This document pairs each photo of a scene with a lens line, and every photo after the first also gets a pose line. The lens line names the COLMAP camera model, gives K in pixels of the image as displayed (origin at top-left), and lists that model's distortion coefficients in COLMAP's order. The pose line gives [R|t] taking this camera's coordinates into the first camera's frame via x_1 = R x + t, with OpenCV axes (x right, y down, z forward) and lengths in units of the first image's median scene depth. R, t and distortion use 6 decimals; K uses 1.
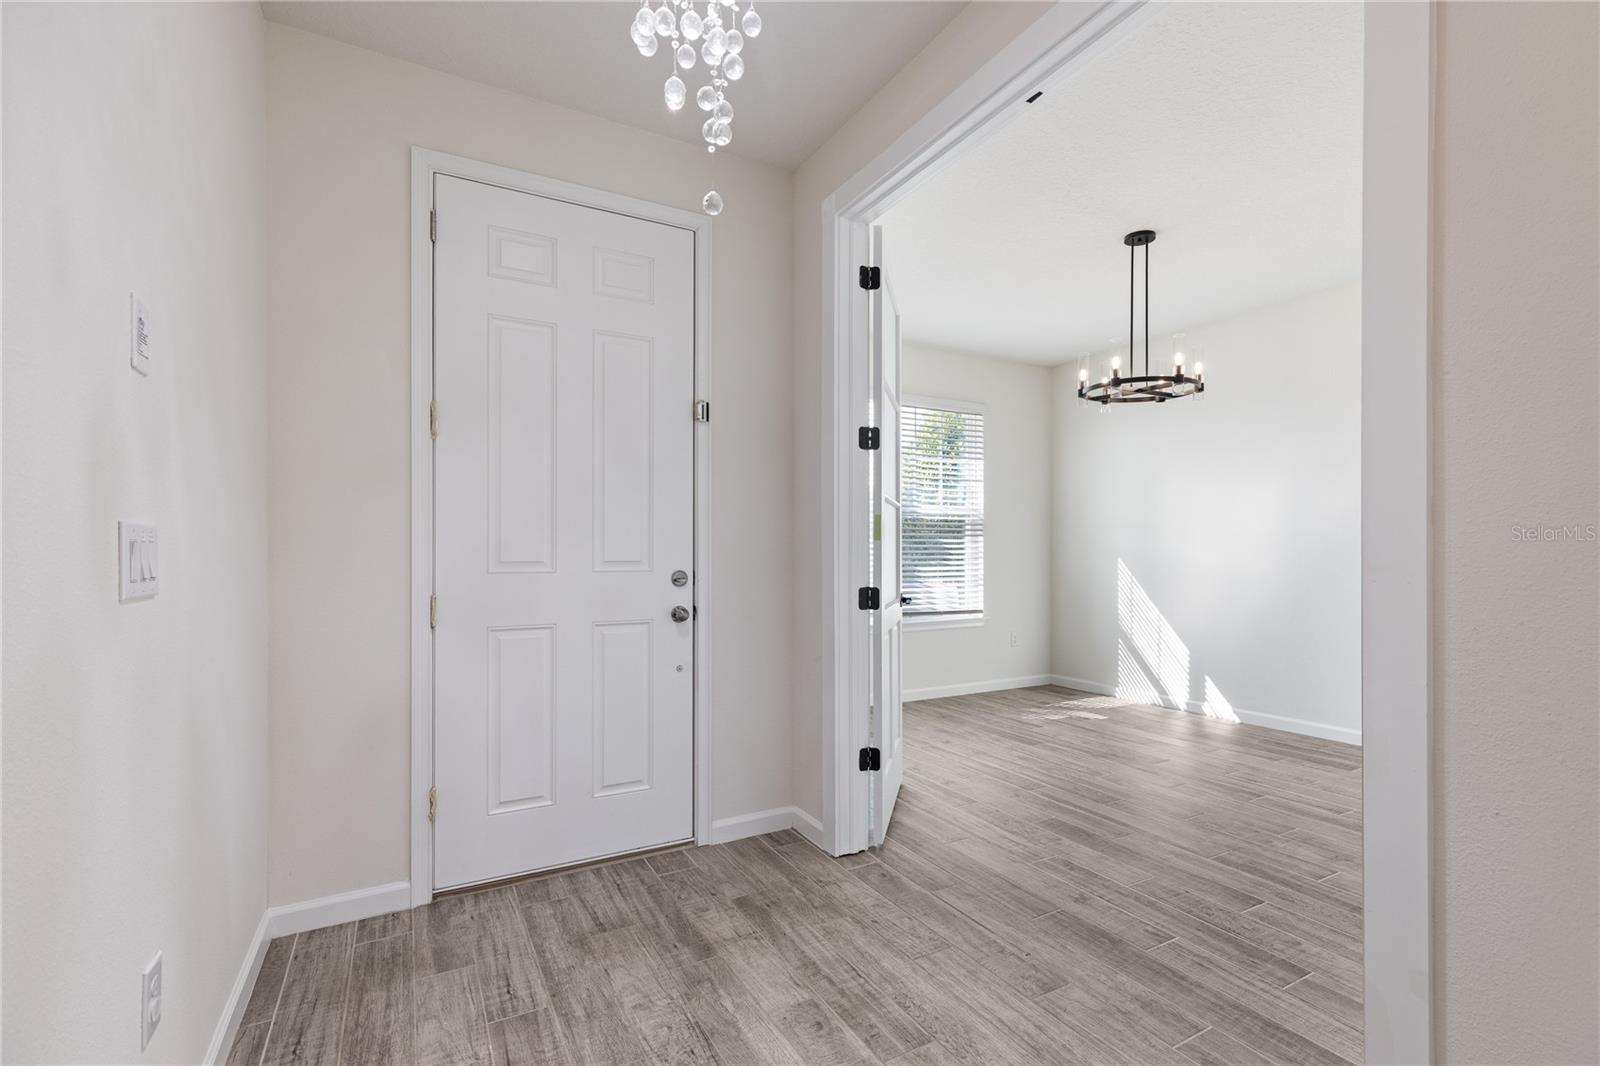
lens RADIAL K [[720.7, 0, 813.7], [0, 720.7, 548.1], [0, 0, 1]] dist [0.004145, 0.000515]
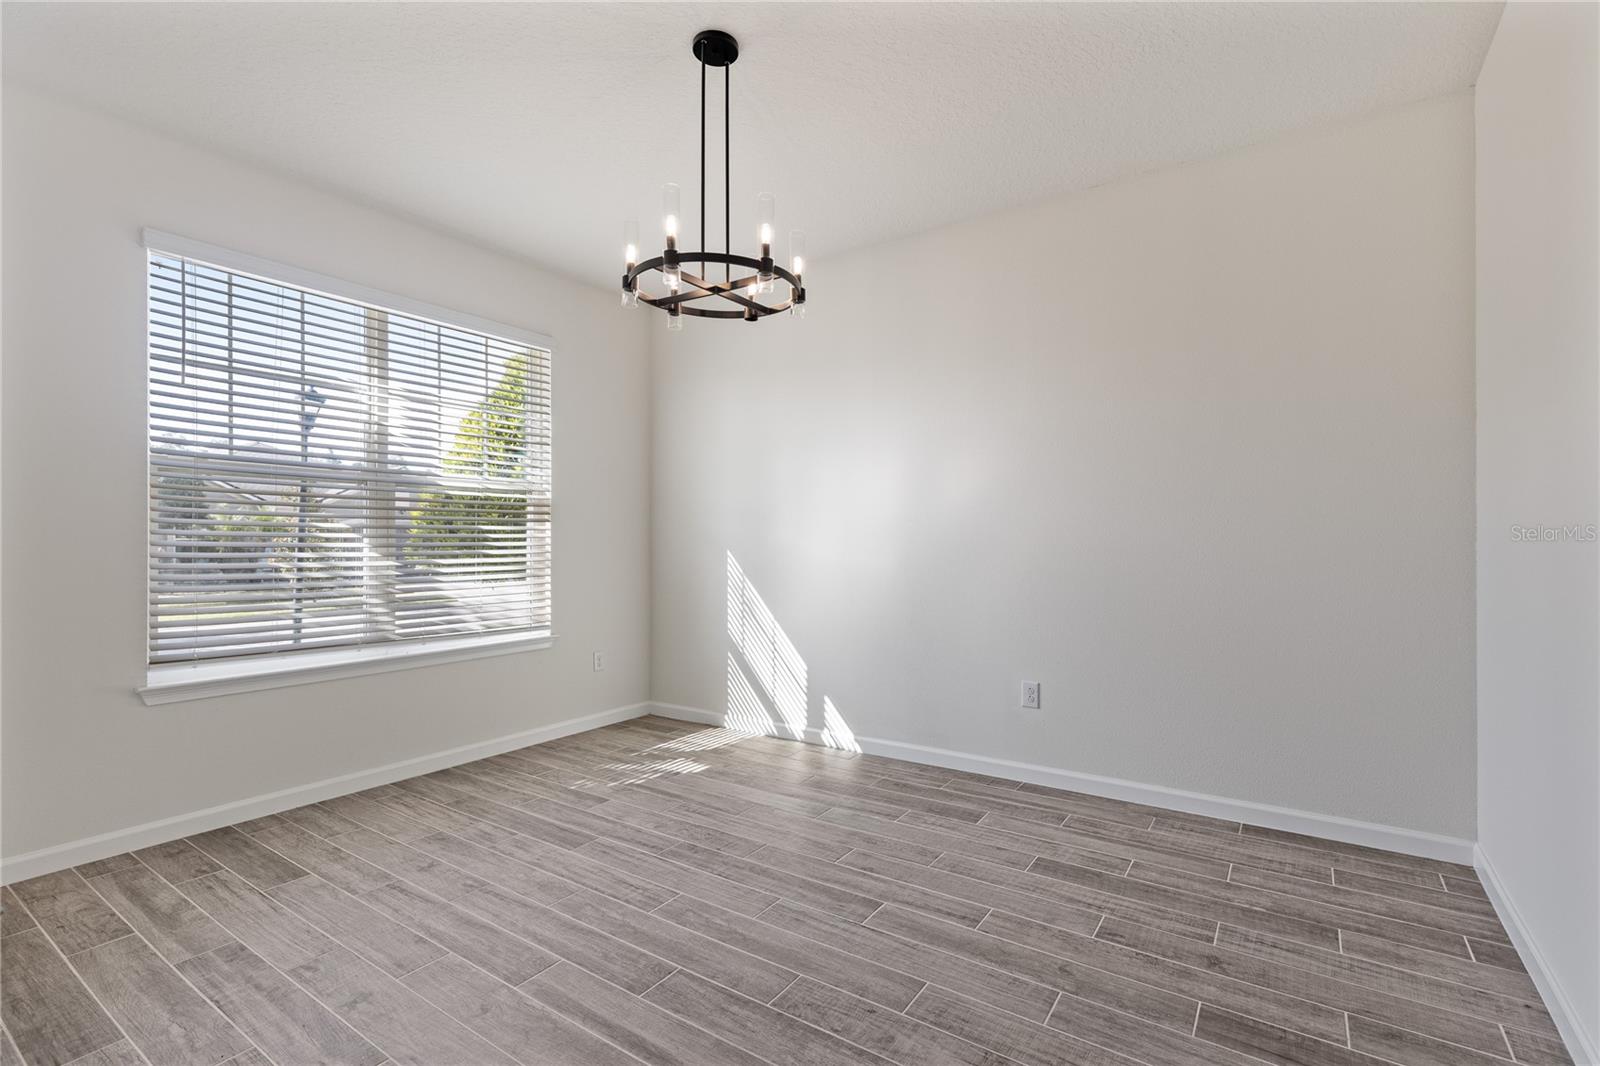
lens RADIAL K [[720.7, 0, 813.7], [0, 720.7, 548.1], [0, 0, 1]] dist [0.004145, 0.000515]
pose [[0.899433, -0.009998, 0.436945, 0.181467], [0.004246, 0.999891, 0.014139, 0.000663], [-0.437039, -0.010862, 0.899377, 0.282991]]
